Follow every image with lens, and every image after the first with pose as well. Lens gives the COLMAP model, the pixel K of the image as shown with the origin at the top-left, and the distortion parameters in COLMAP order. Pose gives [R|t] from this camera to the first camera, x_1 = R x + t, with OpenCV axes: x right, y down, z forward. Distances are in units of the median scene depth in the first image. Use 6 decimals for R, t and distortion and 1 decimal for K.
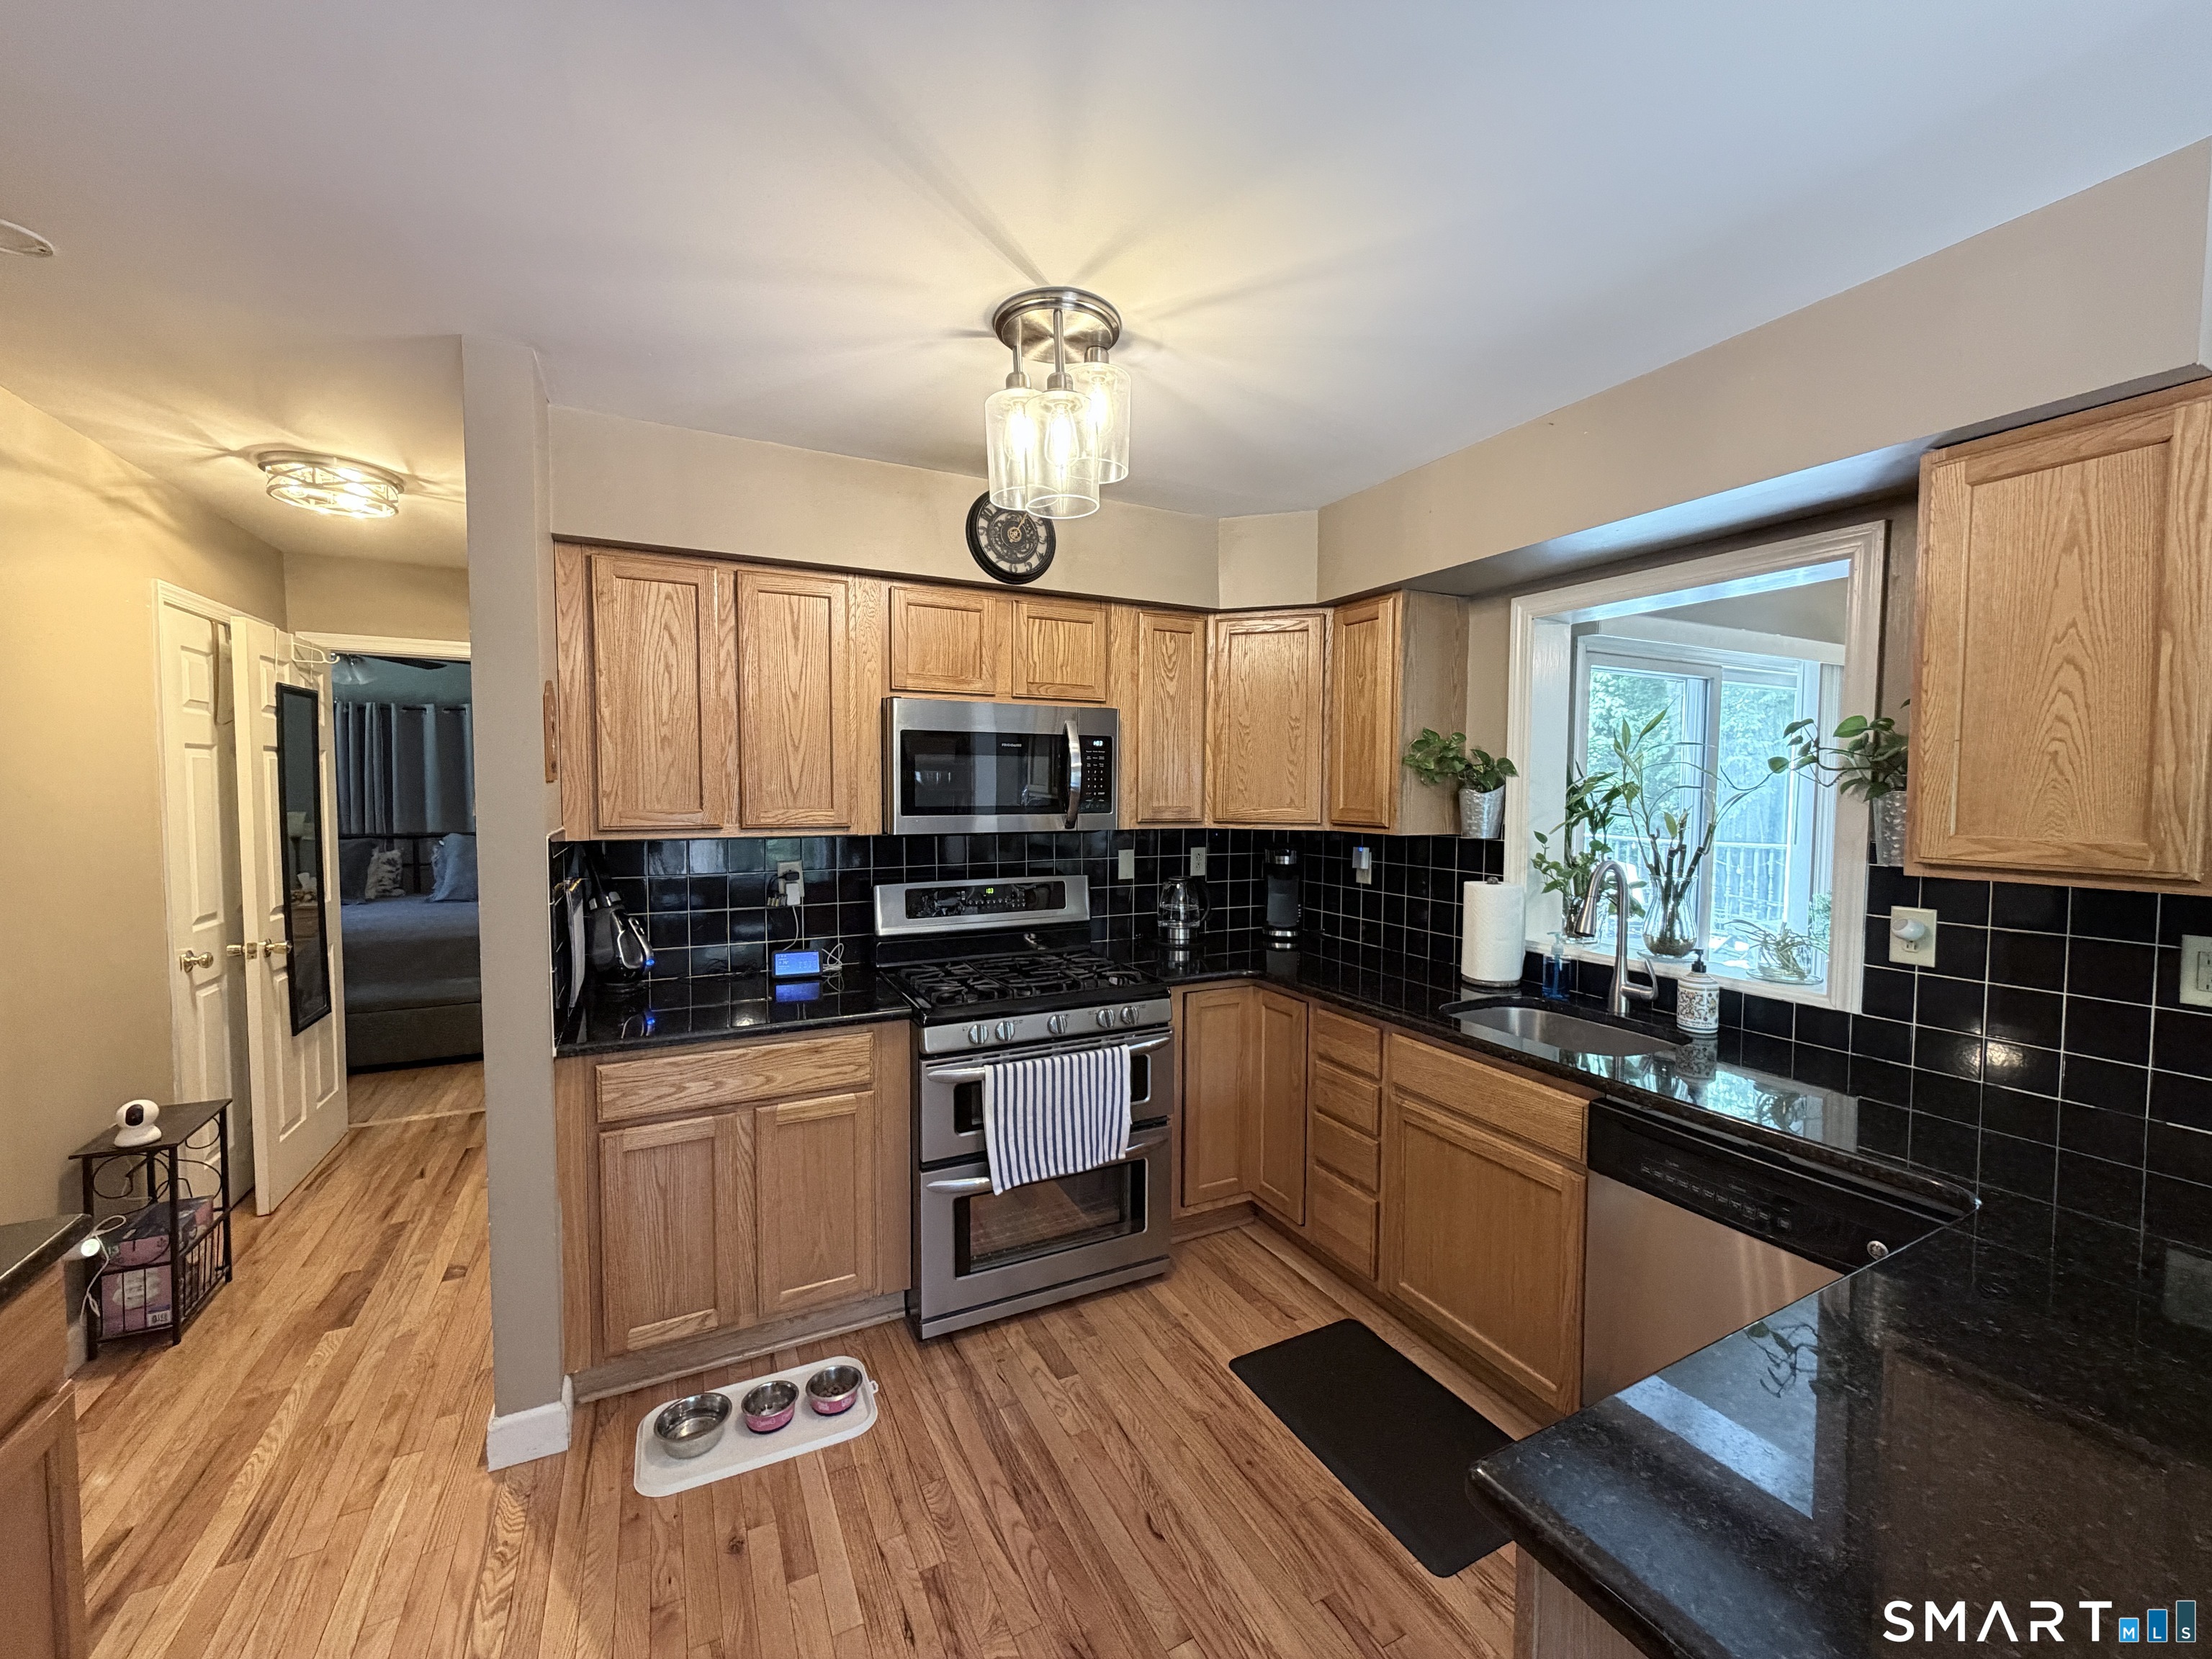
lens RADIAL K [[883.6, 0, 1106.0], [0, 883.6, 829.5], [0, 0, 1]] dist [0.000668, 0.000532]
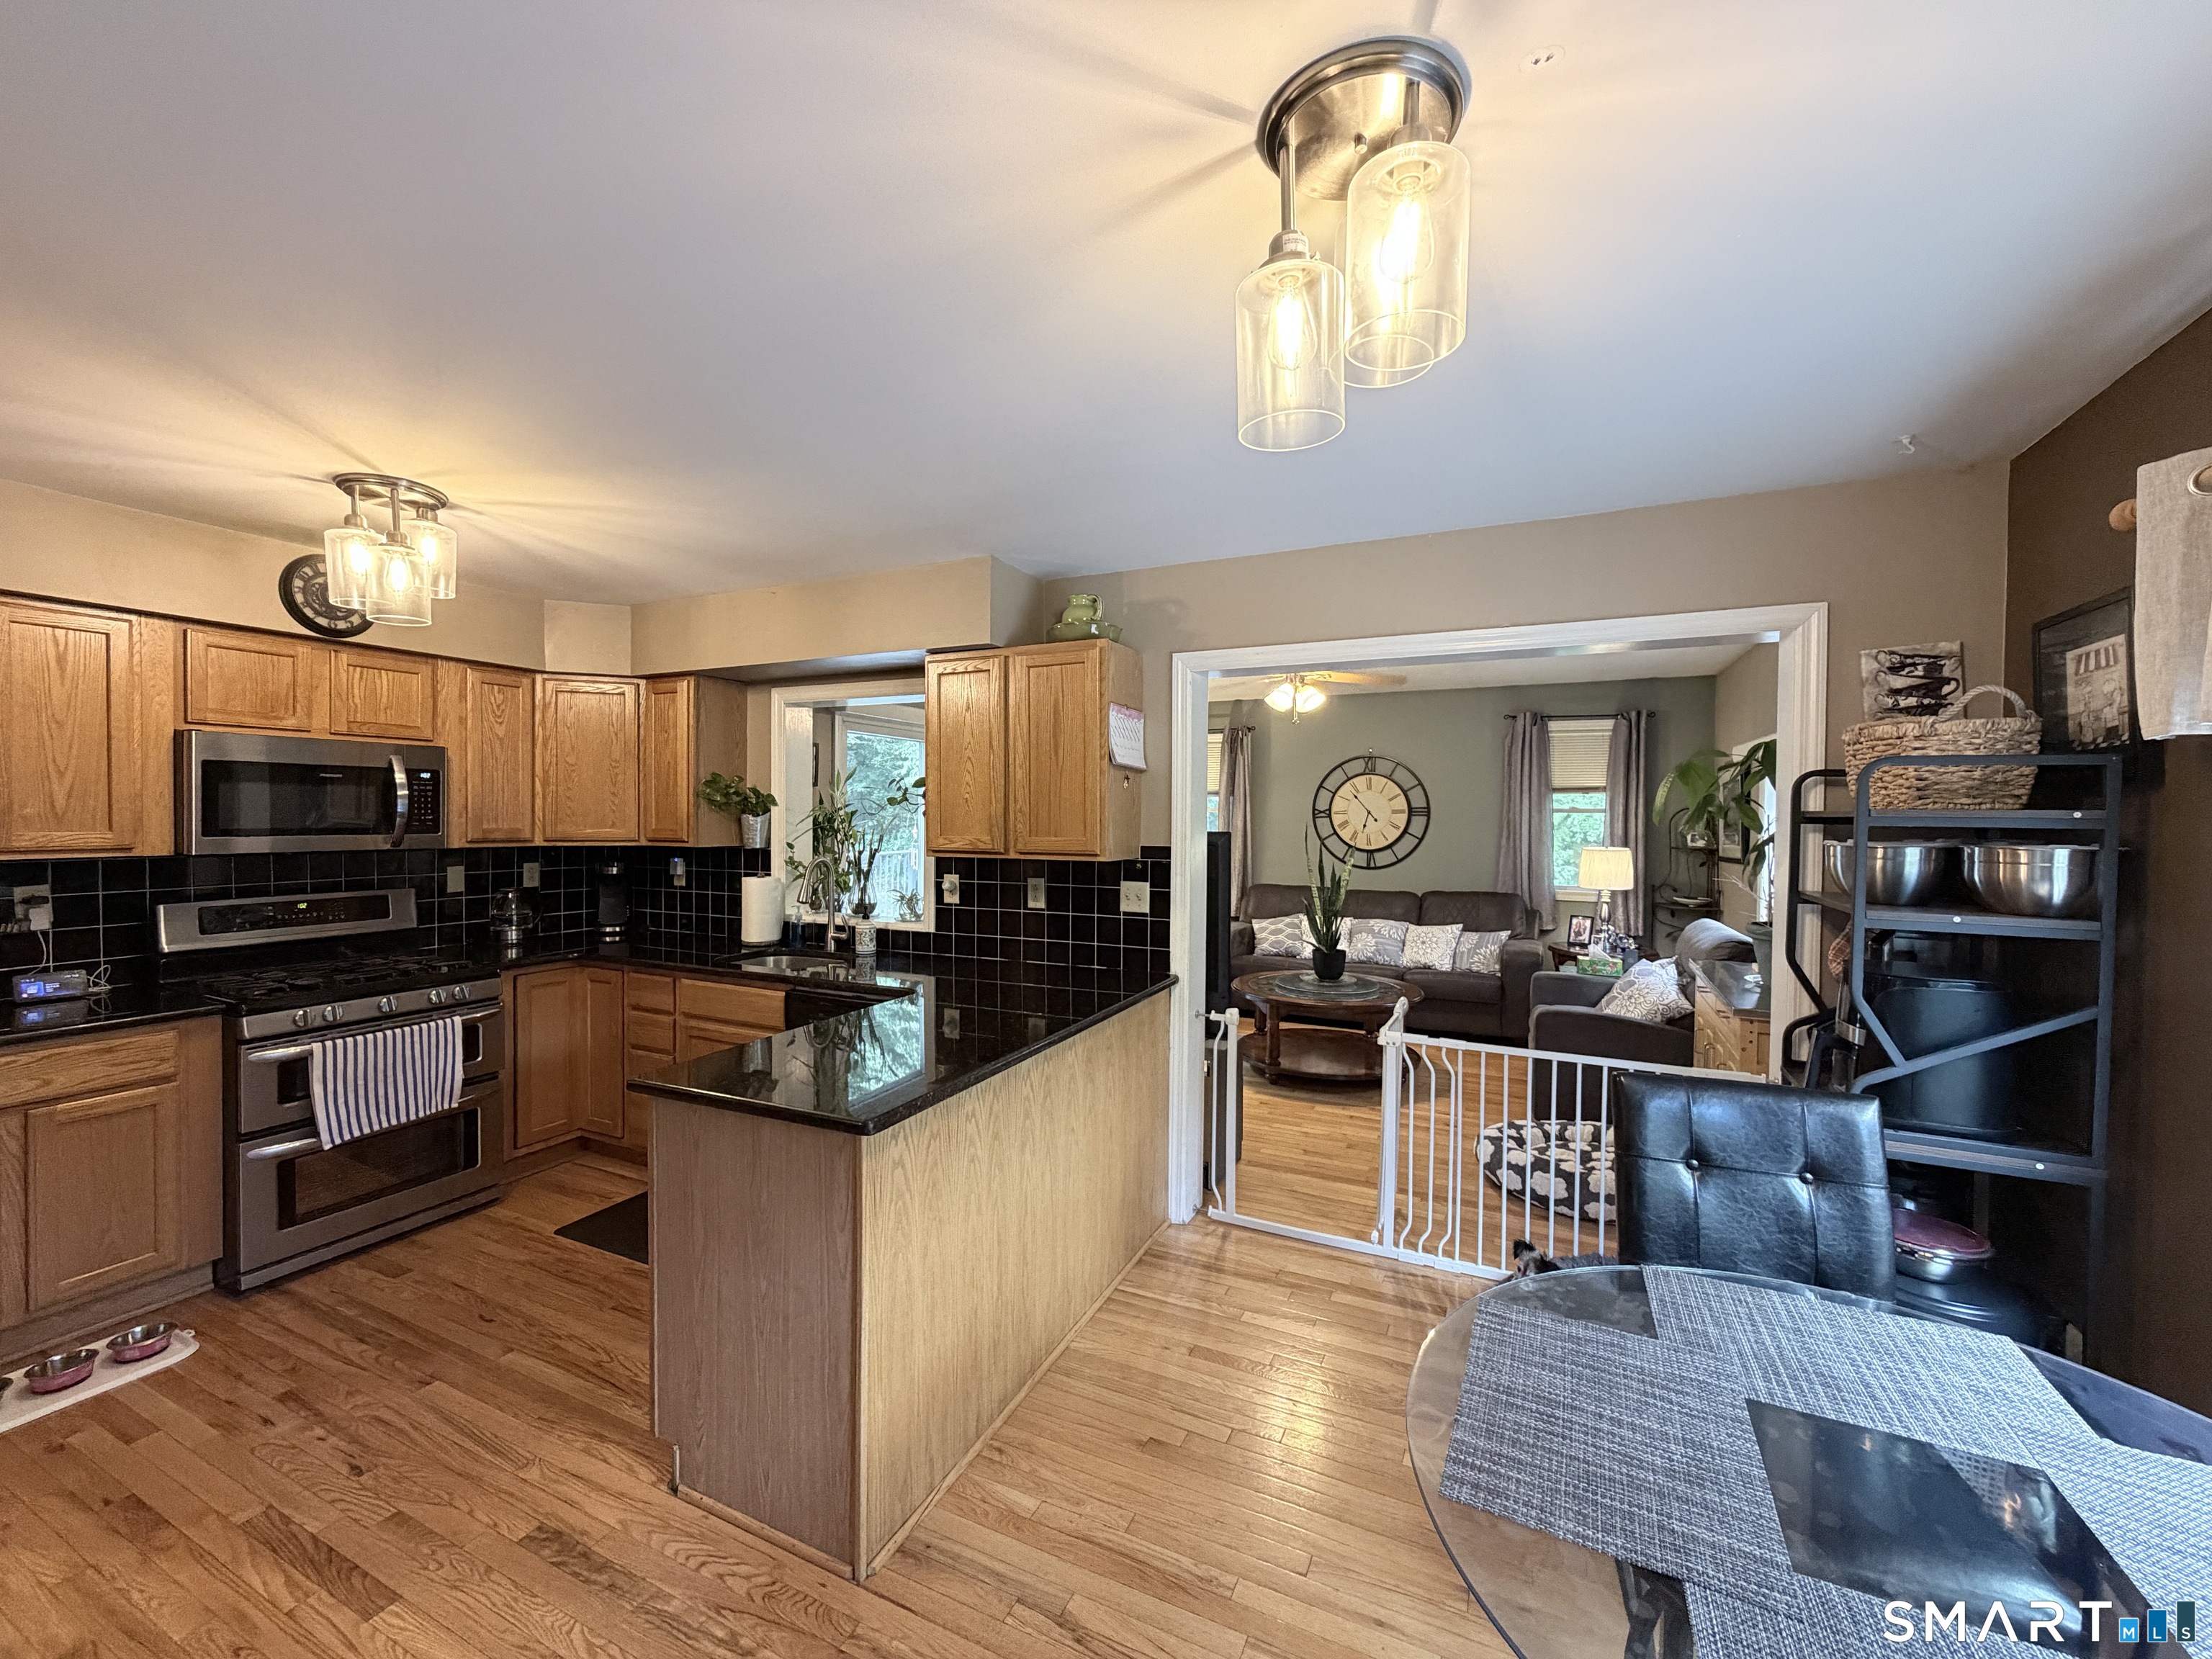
lens RADIAL K [[883.6, 0, 1106.0], [0, 883.6, 829.5], [0, 0, 1]] dist [0.000668, 0.000532]
pose [[0.790510, -0.008727, 0.612387, -0.015778], [0.026327, 0.999458, -0.019742, 0.025763], [-0.611883, 0.031729, 0.790312, -0.555426]]
